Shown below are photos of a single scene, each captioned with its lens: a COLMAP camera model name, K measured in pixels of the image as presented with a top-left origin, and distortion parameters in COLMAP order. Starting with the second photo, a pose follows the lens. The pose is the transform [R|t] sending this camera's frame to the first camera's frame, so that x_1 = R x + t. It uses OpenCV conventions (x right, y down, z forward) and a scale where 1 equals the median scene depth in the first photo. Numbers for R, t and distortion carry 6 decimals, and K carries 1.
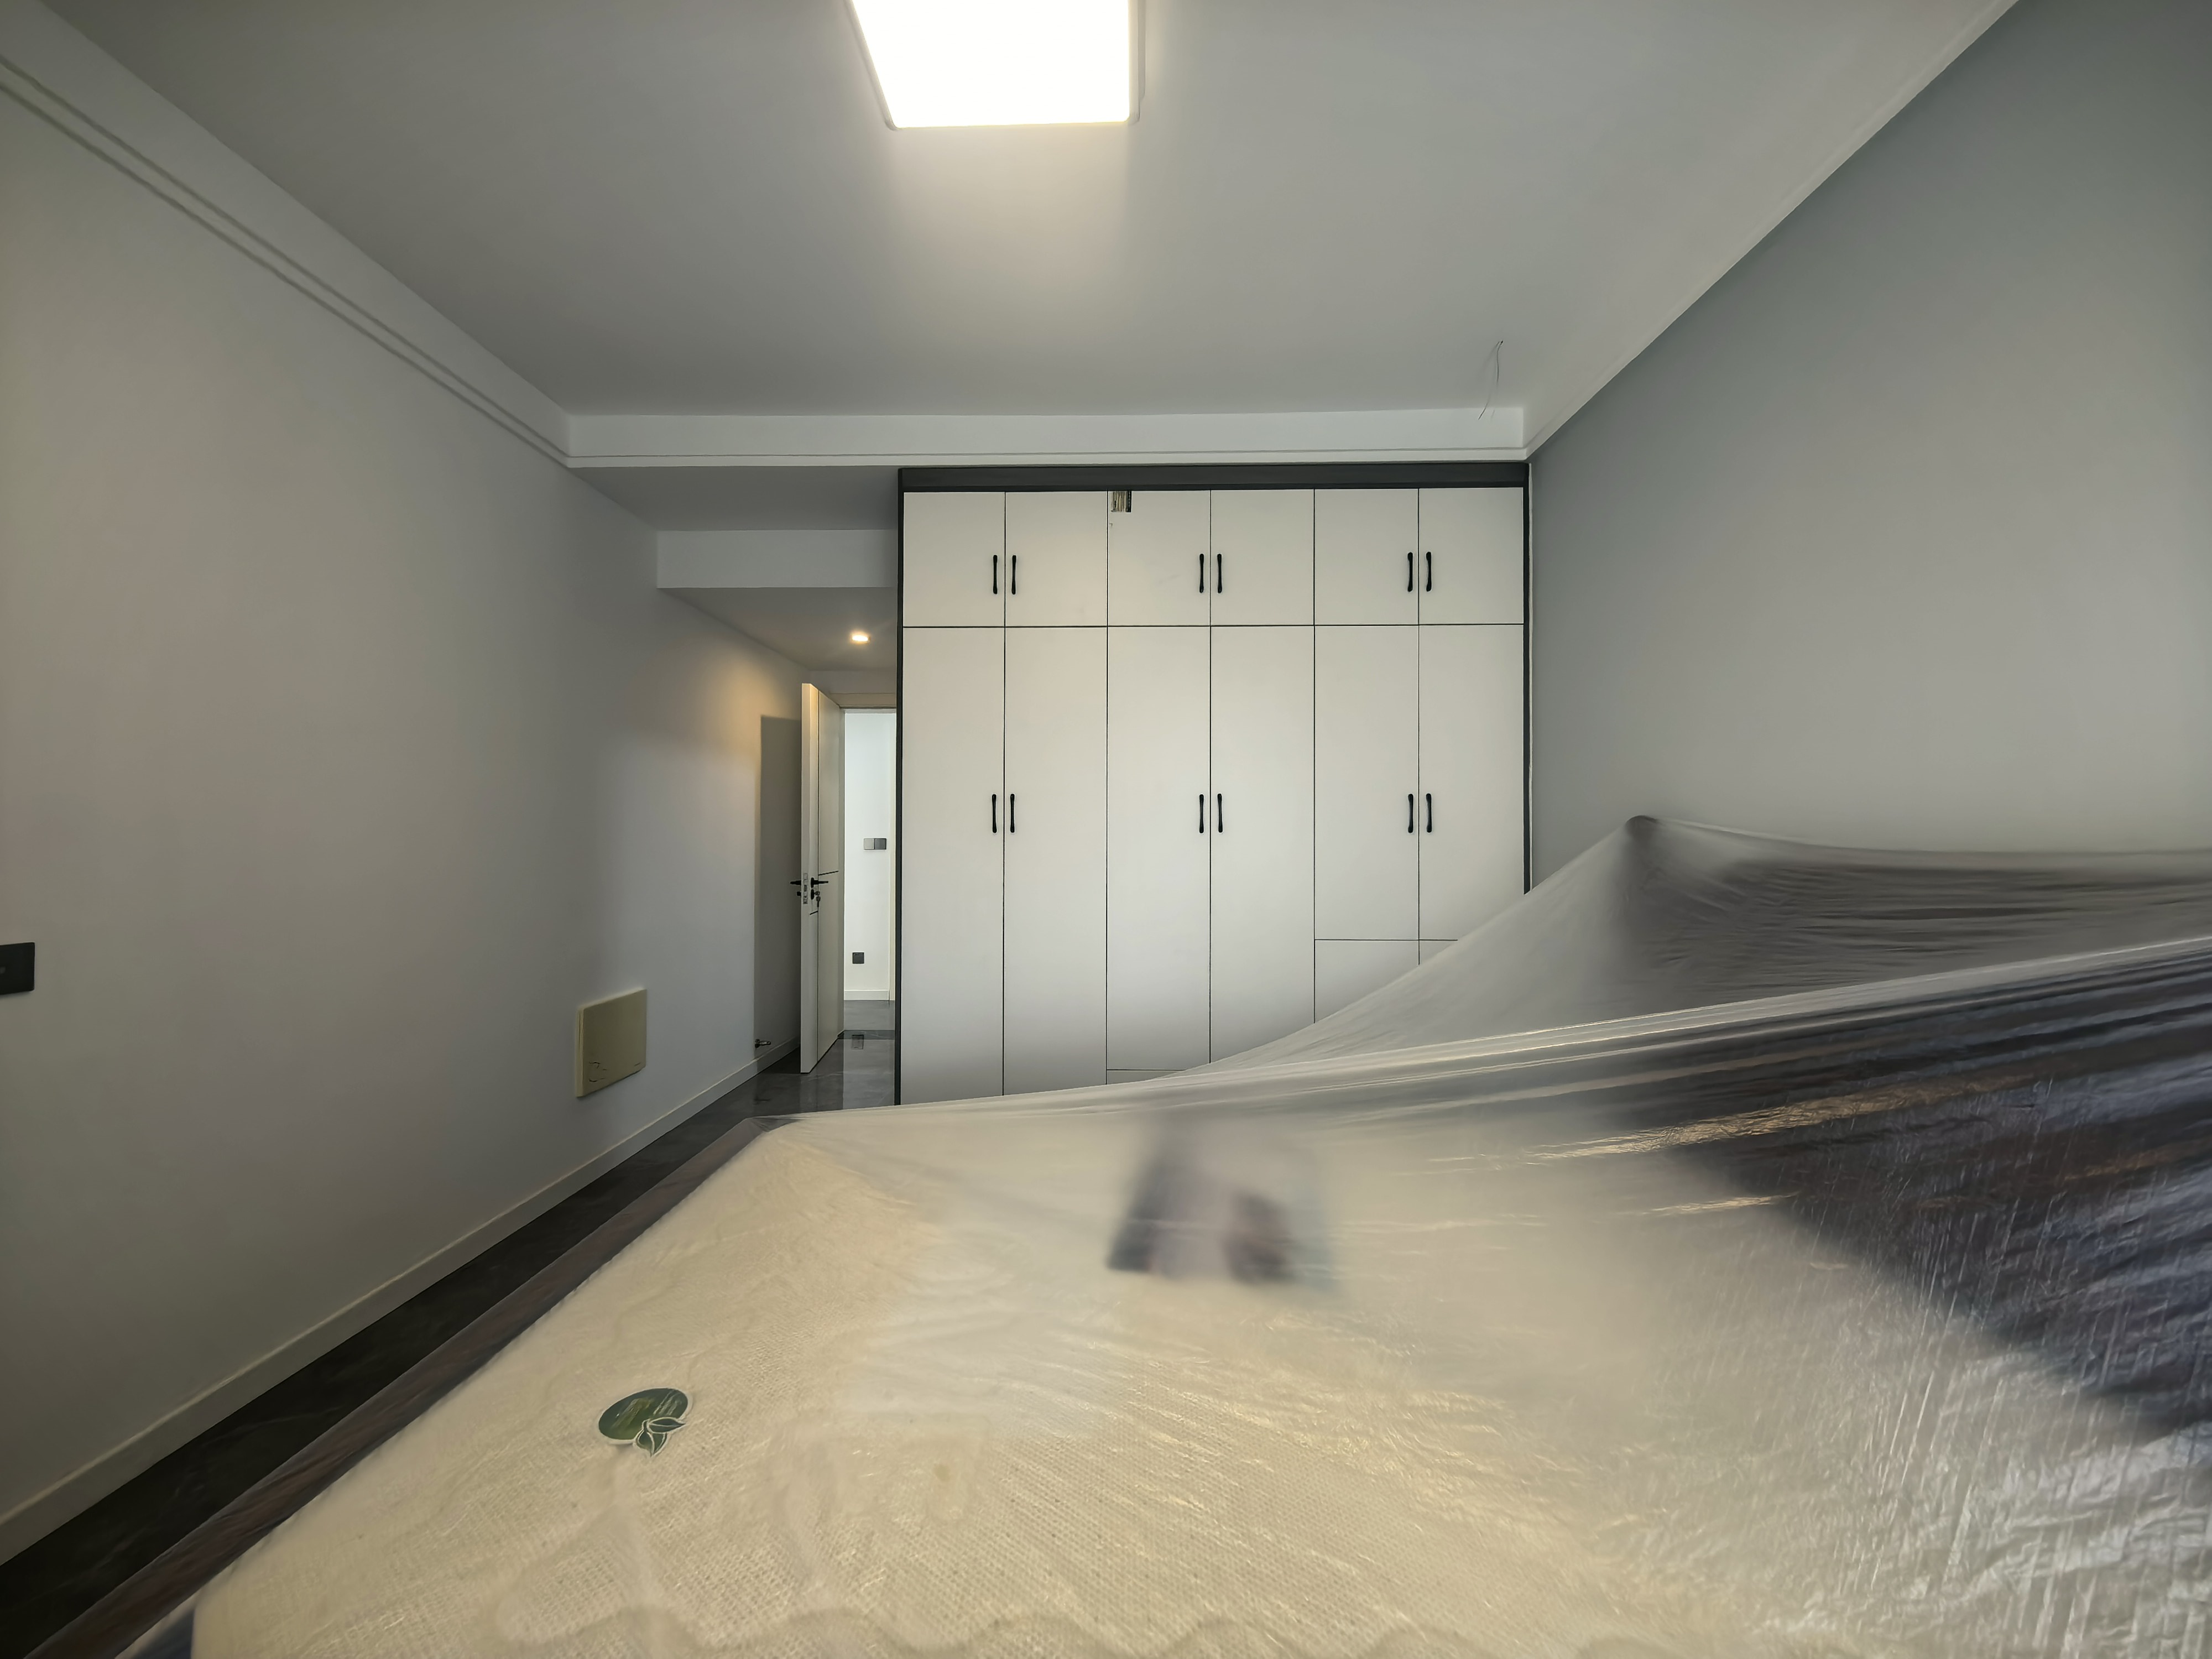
lens RADIAL K [[861.3, 0, 1106.0], [0, 861.3, 829.5], [0, 0, 1]] dist [0.000235, -0.001064]
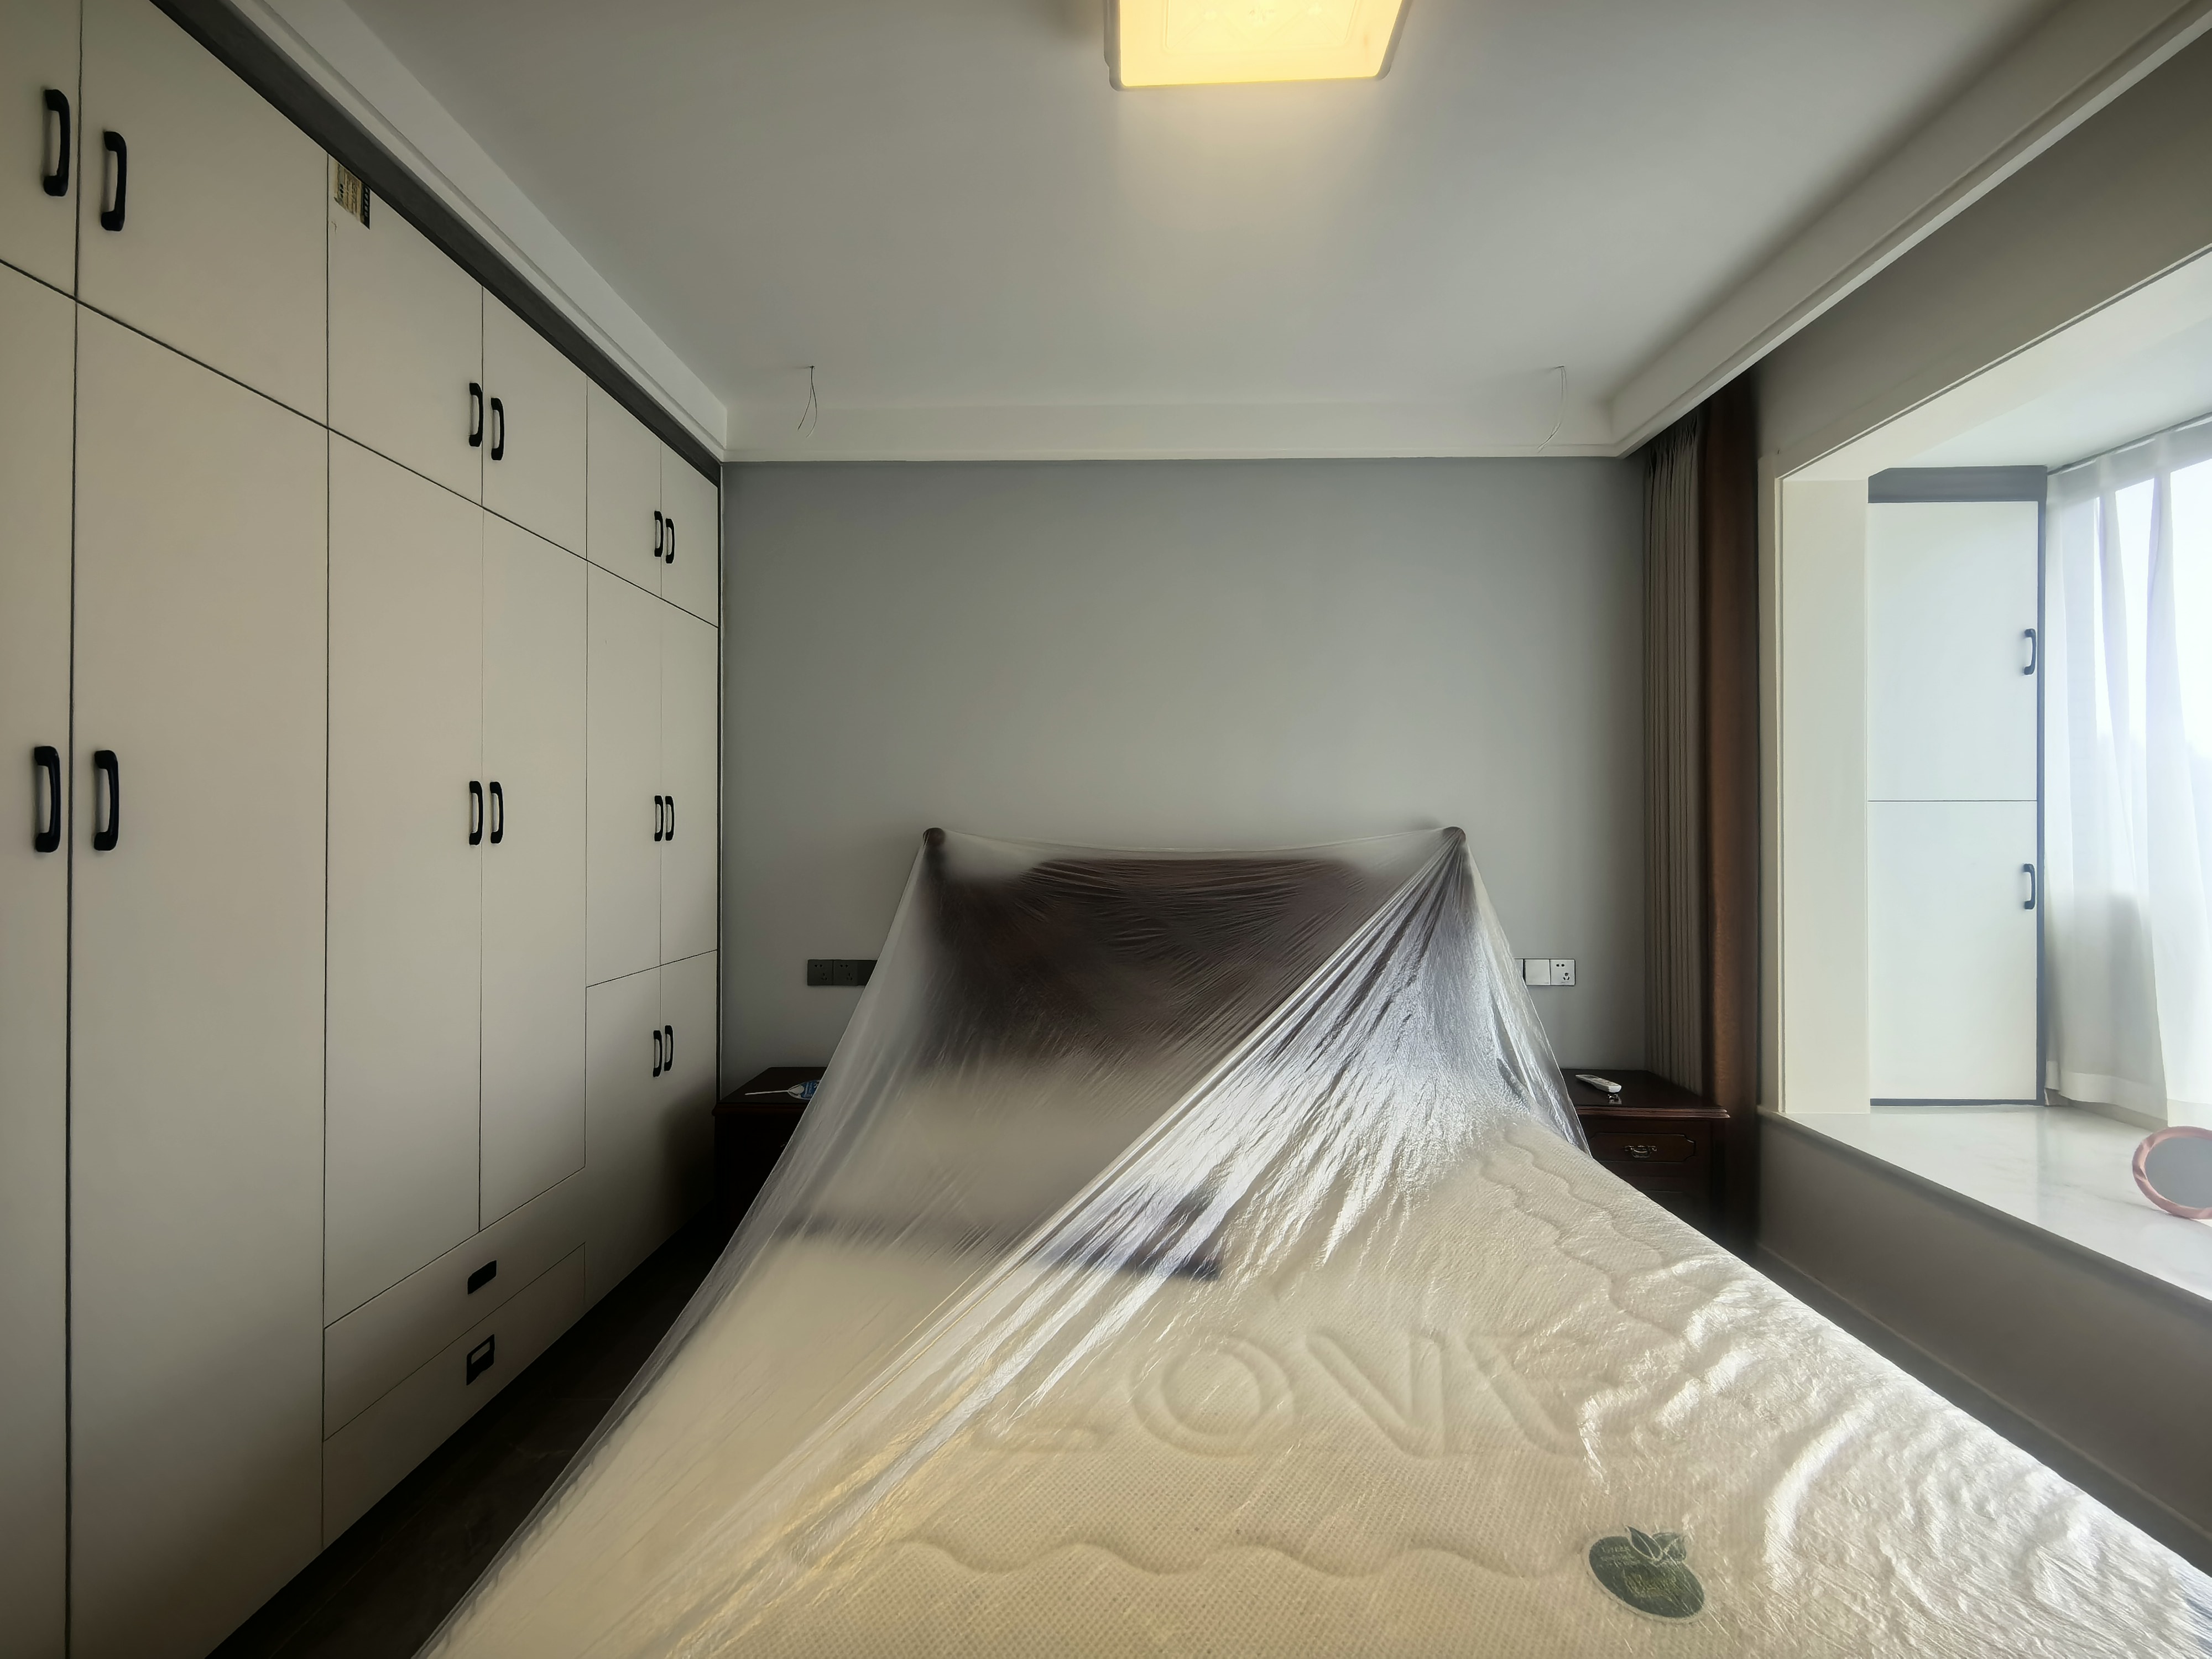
lens RADIAL K [[861.3, 0, 1106.0], [0, 861.3, 829.5], [0, 0, 1]] dist [0.000235, -0.001064]
pose [[-0.005861, 0.004771, 0.999971, -0.497001], [-0.009694, 0.999941, -0.004828, -0.007516], [-0.999936, -0.009722, -0.005814, 0.559677]]
